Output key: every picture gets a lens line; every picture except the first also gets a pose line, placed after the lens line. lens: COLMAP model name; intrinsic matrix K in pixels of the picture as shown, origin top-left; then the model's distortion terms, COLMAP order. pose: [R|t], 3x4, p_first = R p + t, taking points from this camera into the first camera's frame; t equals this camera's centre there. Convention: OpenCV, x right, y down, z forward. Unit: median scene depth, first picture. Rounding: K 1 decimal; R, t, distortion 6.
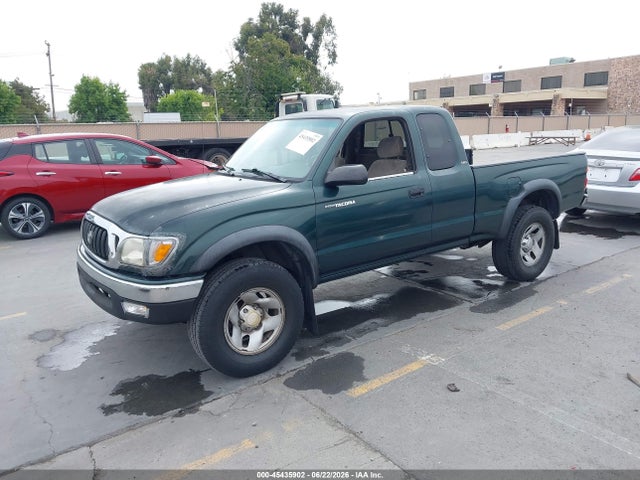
lens RADIAL K [[498.2, 0, 314.2], [0, 498.2, 239.8], [0, 0, 1]] dist [0.004173, -0.006780]
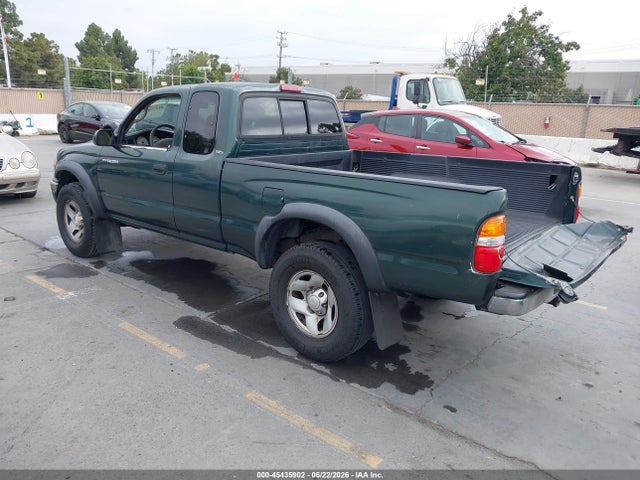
lens RADIAL K [[498.2, 0, 314.2], [0, 498.2, 239.8], [0, 0, 1]] dist [0.004173, -0.006780]
pose [[0.239651, 0.281312, -0.929210, 1.149092], [-0.243875, 0.943856, 0.222848, -0.241614], [0.939730, 0.173205, 0.294801, 0.919045]]
